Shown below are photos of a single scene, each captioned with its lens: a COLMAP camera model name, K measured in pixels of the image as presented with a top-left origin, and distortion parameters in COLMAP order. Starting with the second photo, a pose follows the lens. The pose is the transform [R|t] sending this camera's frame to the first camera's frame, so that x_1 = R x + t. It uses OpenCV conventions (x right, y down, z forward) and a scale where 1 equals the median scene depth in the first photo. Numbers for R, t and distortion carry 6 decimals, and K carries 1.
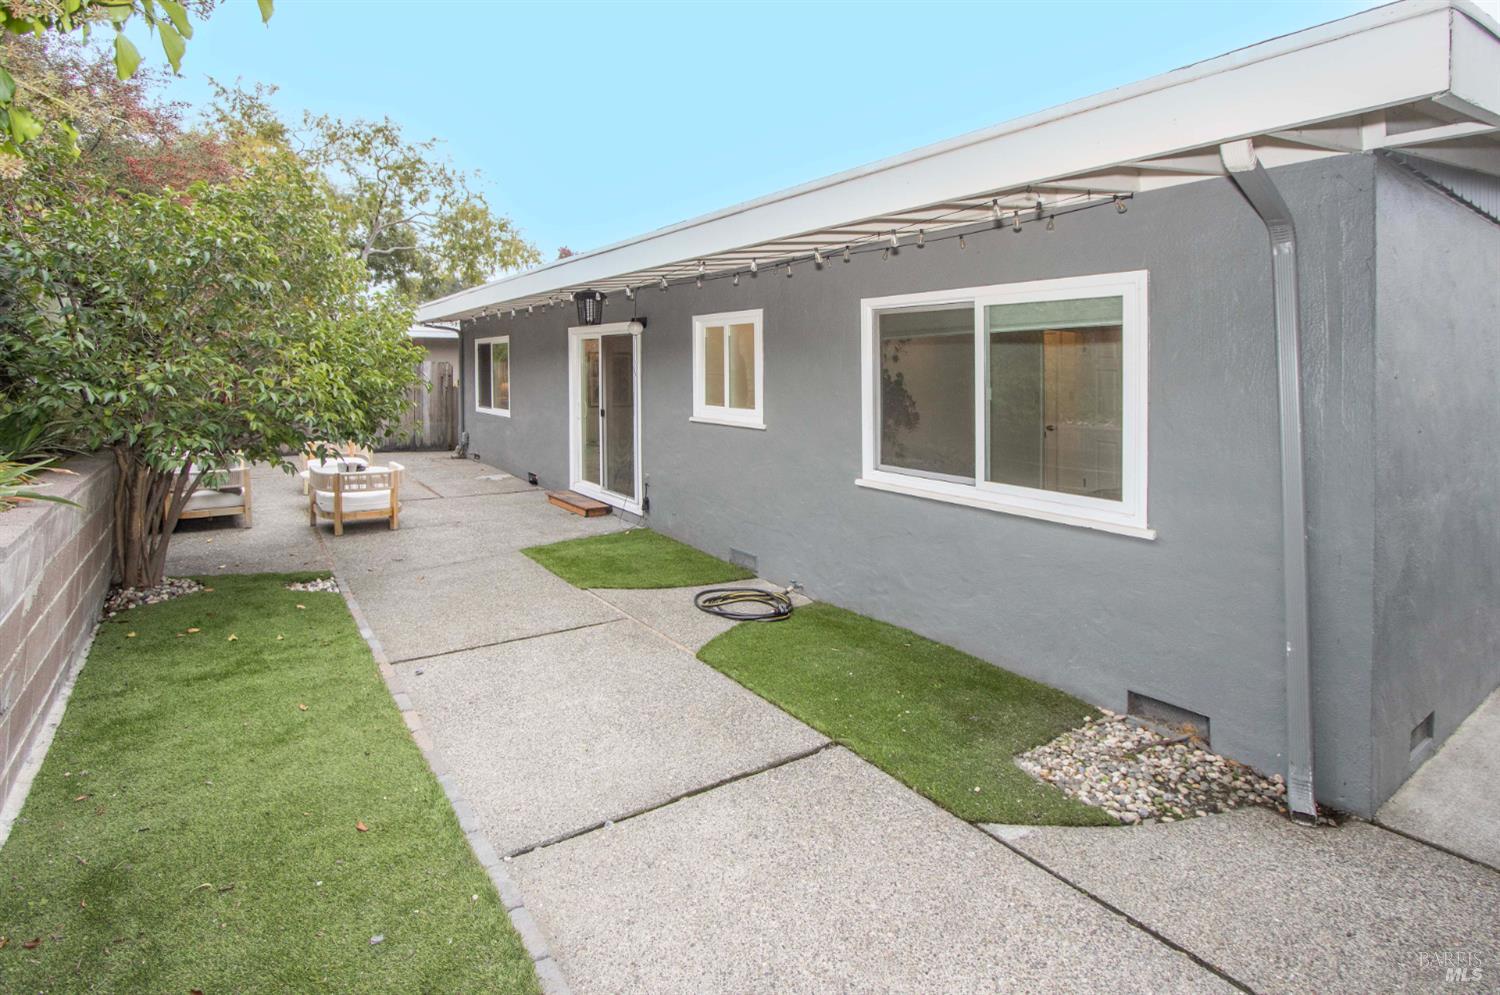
lens RADIAL K [[696.9, 0, 750.0], [0, 696.9, 497.5], [0, 0, 1]] dist [-0.002900, 0.000220]
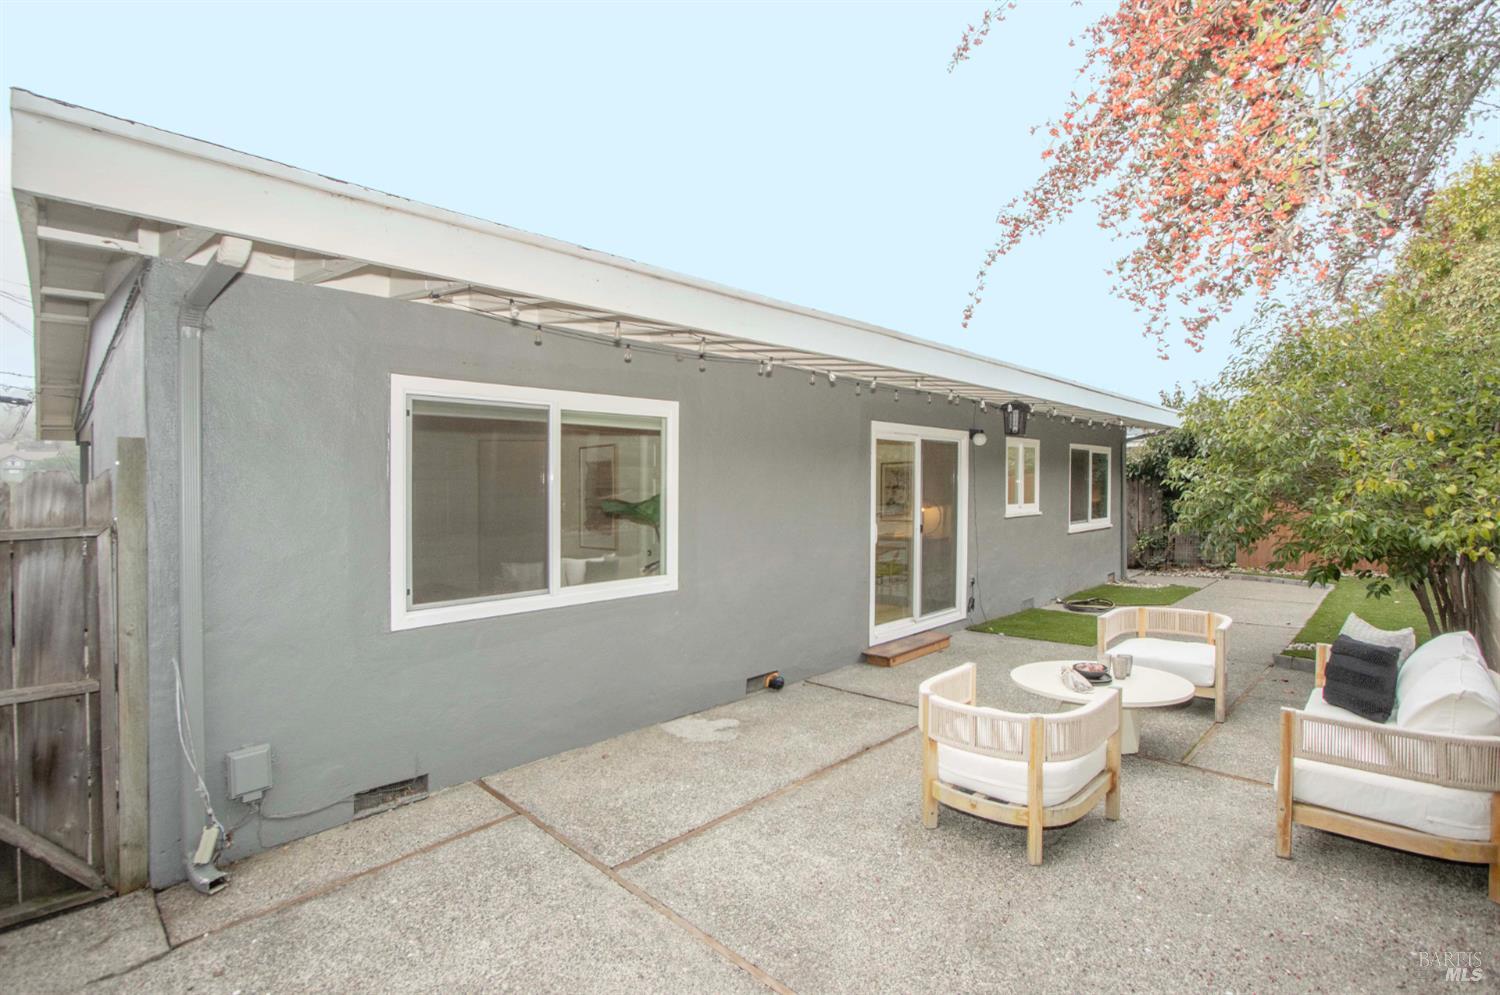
lens RADIAL K [[696.9, 0, 750.0], [0, 696.9, 497.5], [0, 0, 1]] dist [-0.002900, 0.000220]
pose [[-0.136416, -0.042275, 0.989749, -0.815508], [0.173628, 0.982604, 0.065901, -0.200003], [-0.975317, 0.180838, -0.126703, 1.044893]]
